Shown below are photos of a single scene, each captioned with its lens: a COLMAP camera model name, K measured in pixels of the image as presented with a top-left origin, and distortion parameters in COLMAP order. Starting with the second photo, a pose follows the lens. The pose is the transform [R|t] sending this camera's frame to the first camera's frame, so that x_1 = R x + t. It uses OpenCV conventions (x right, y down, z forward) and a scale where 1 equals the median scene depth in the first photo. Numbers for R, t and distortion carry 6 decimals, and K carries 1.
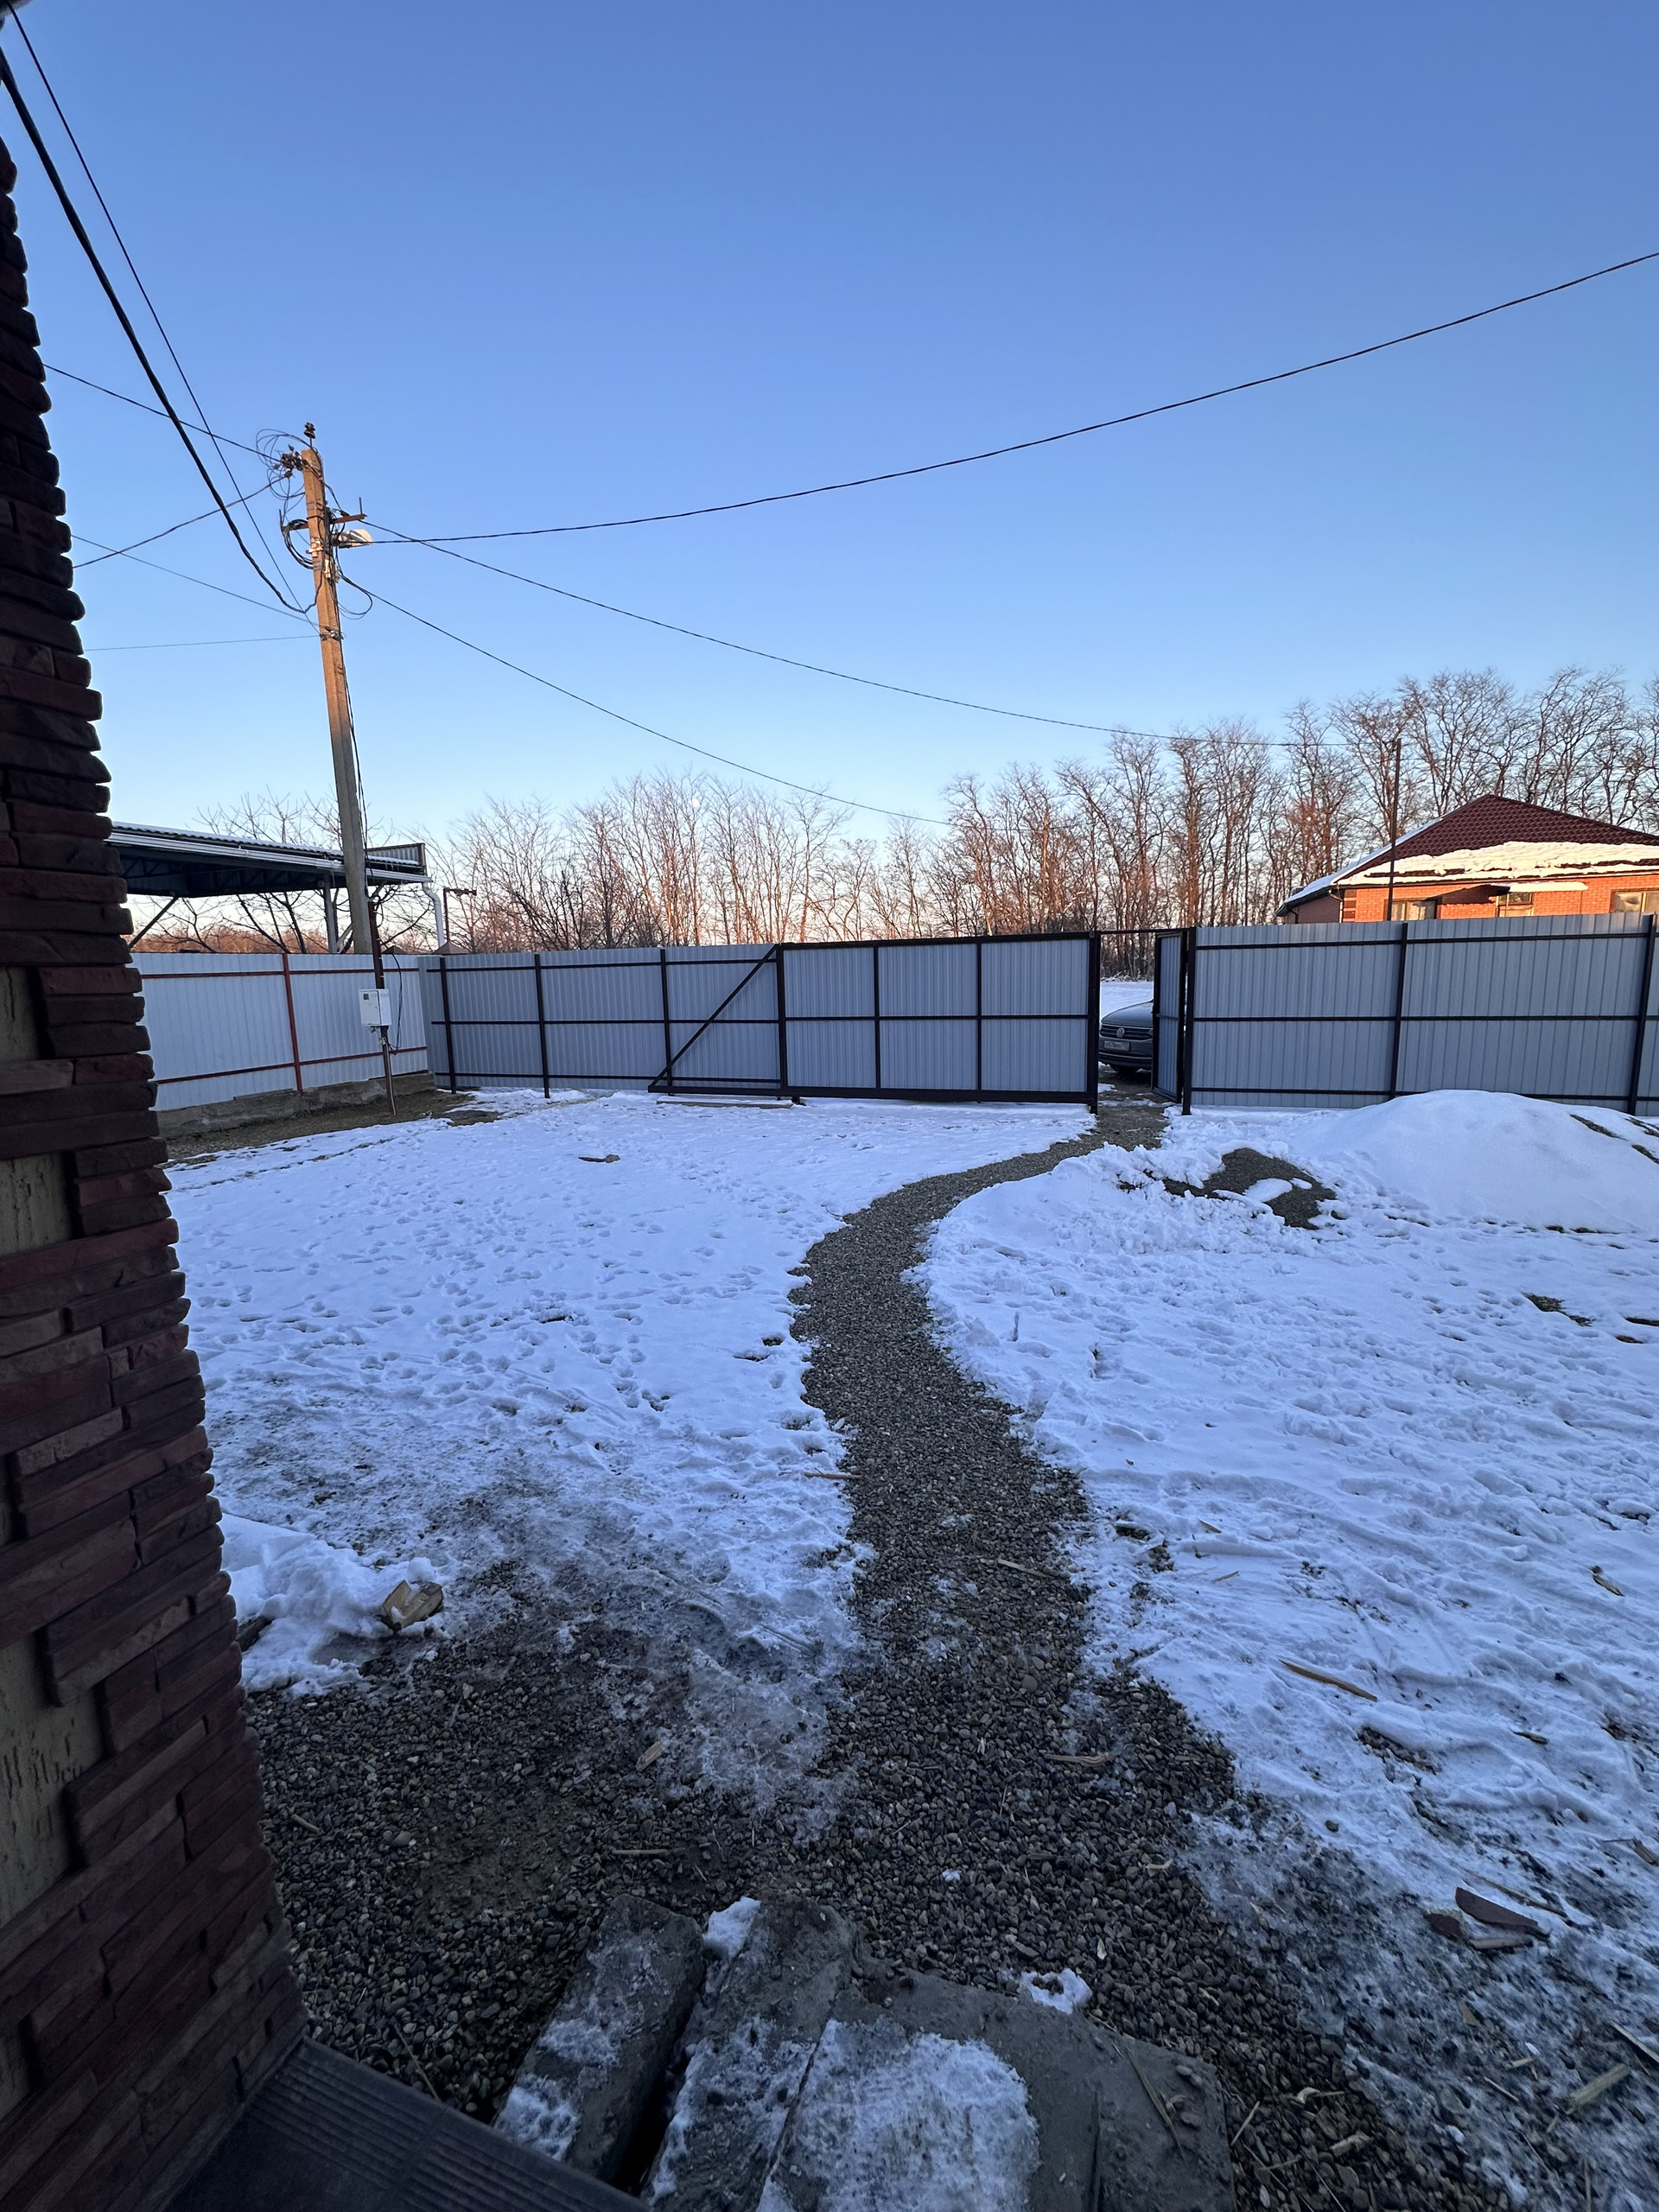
lens RADIAL K [[882.2, 0, 829.5], [0, 882.2, 1106.0], [0, 0, 1]] dist [-0.002999, -0.000166]
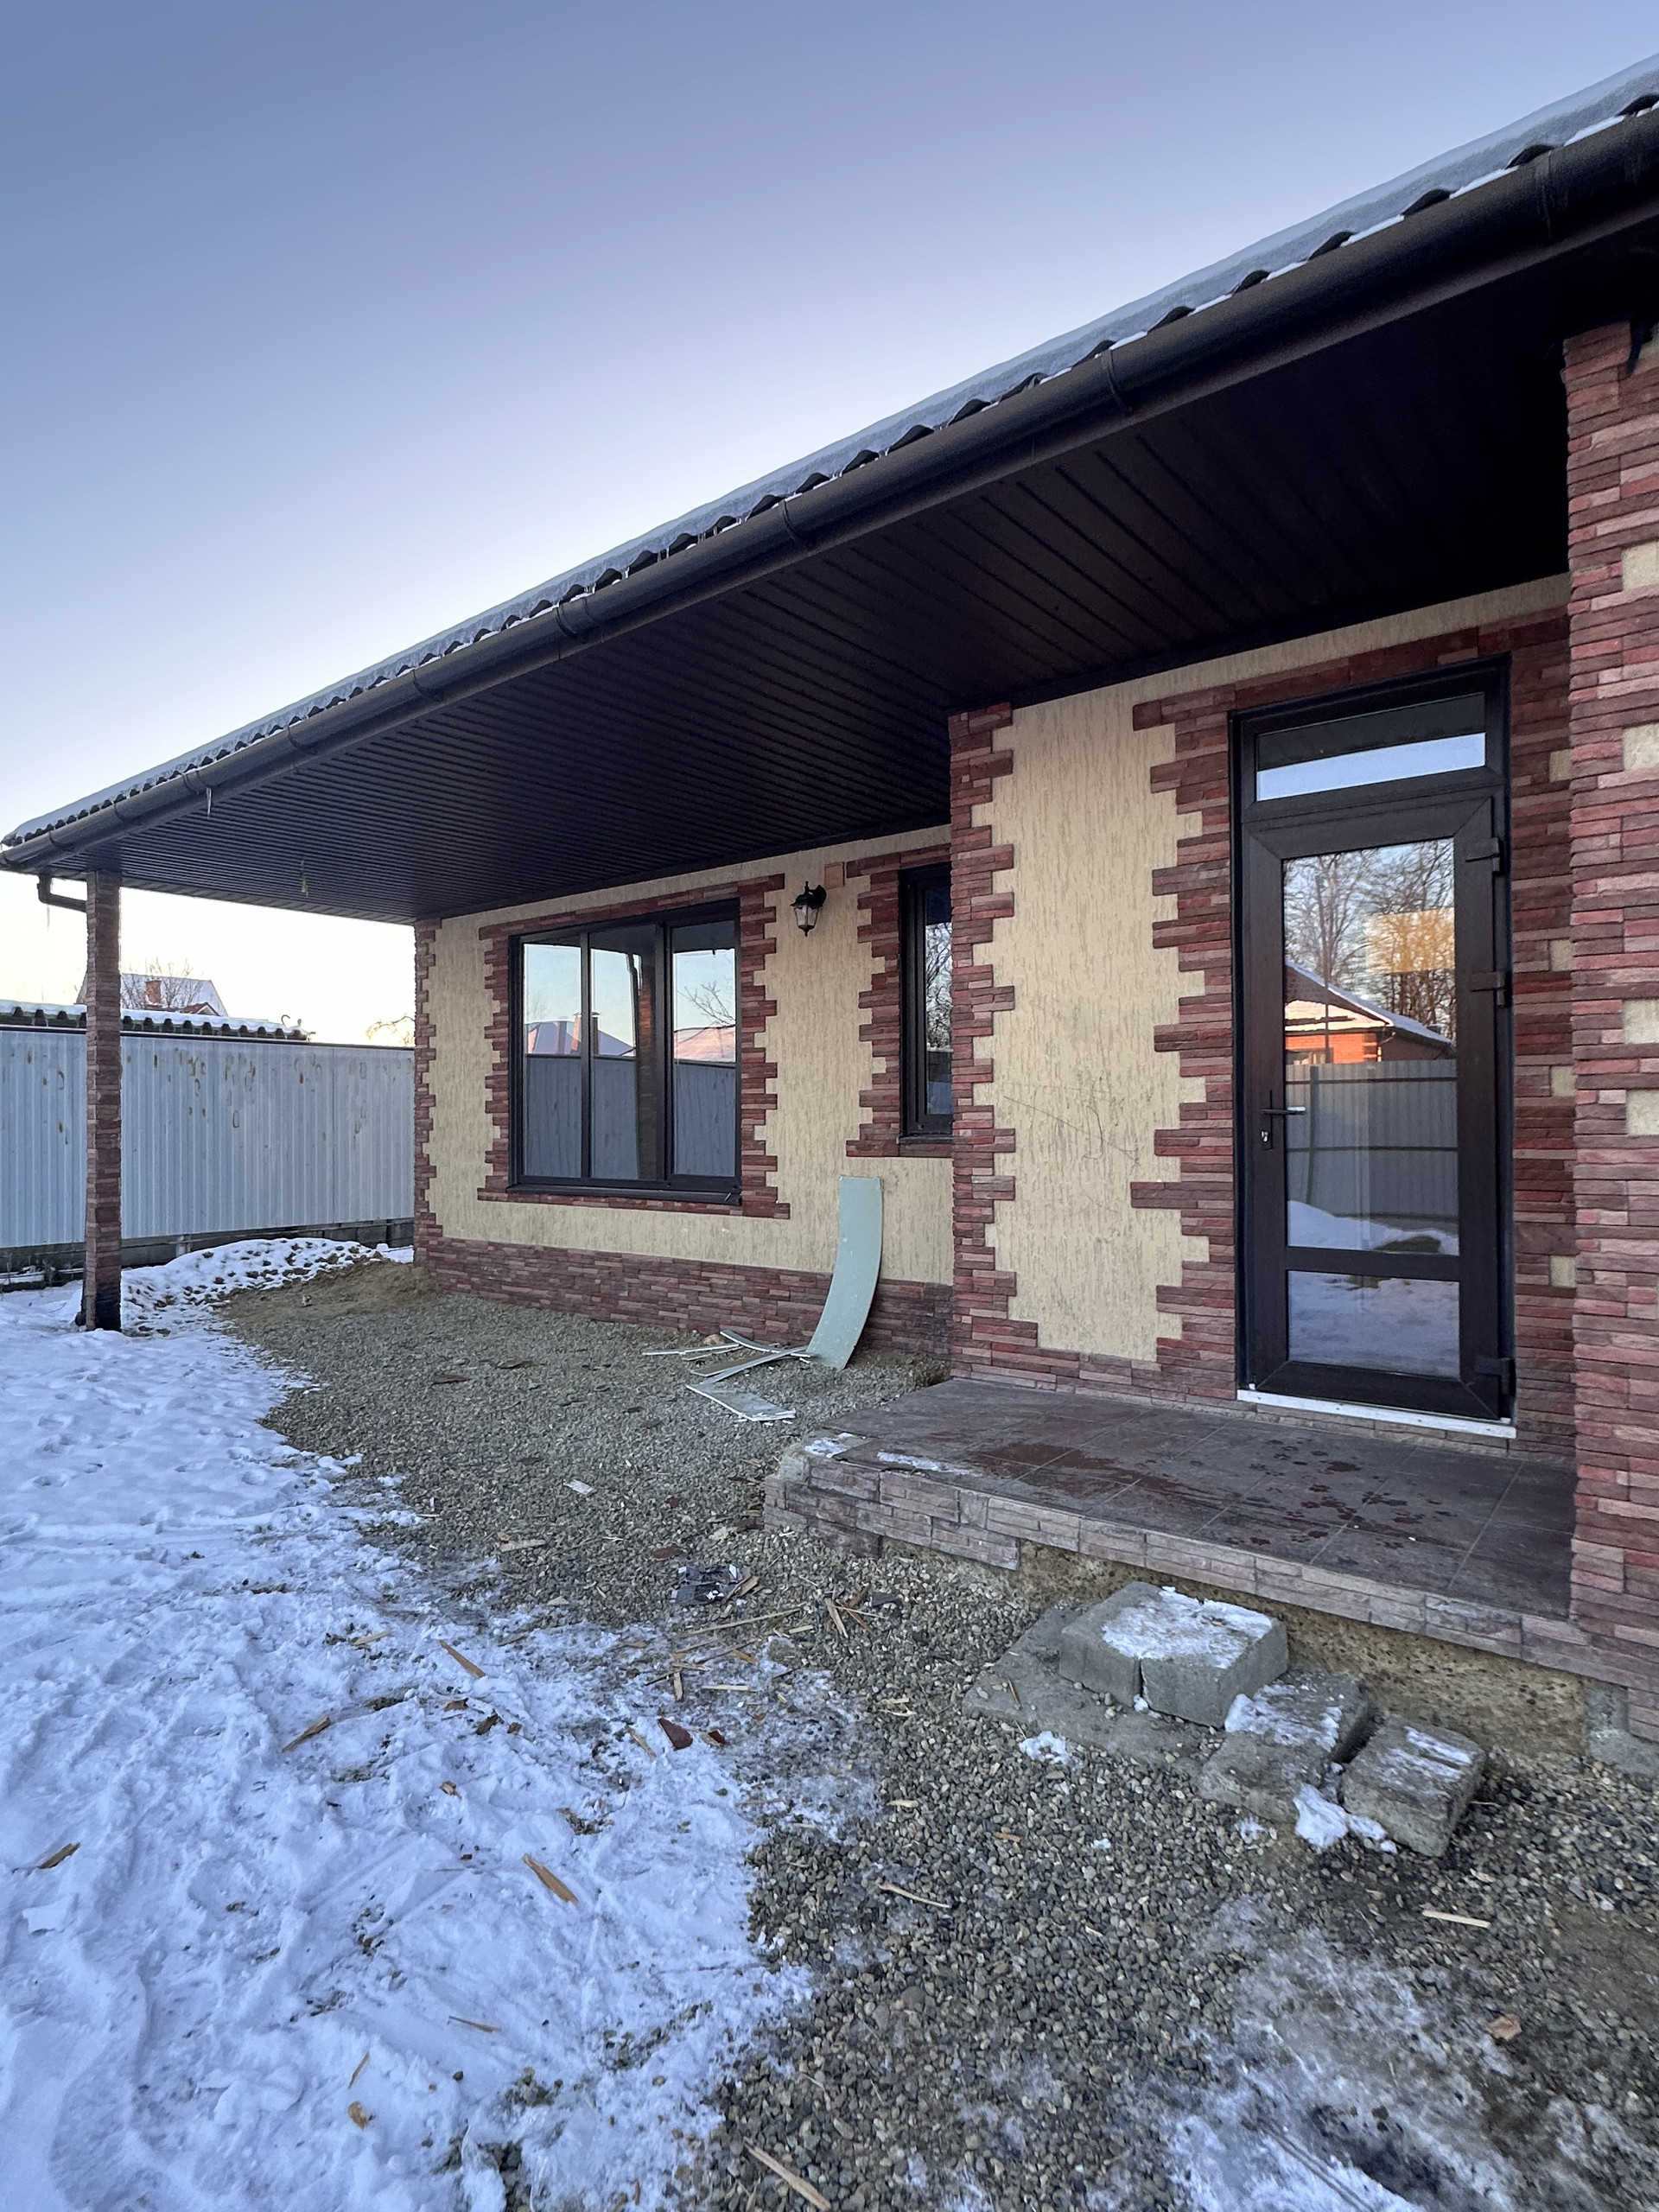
lens RADIAL K [[1171.6, 0, 829.5], [0, 1171.6, 1106.0], [0, 0, 1]] dist [0.000193, 0.000065]
pose [[-0.945352, 0.035429, 0.324121, -0.027898], [0.083118, 0.987422, 0.134495, -0.148241], [-0.315279, 0.154086, -0.936406, 1.922216]]
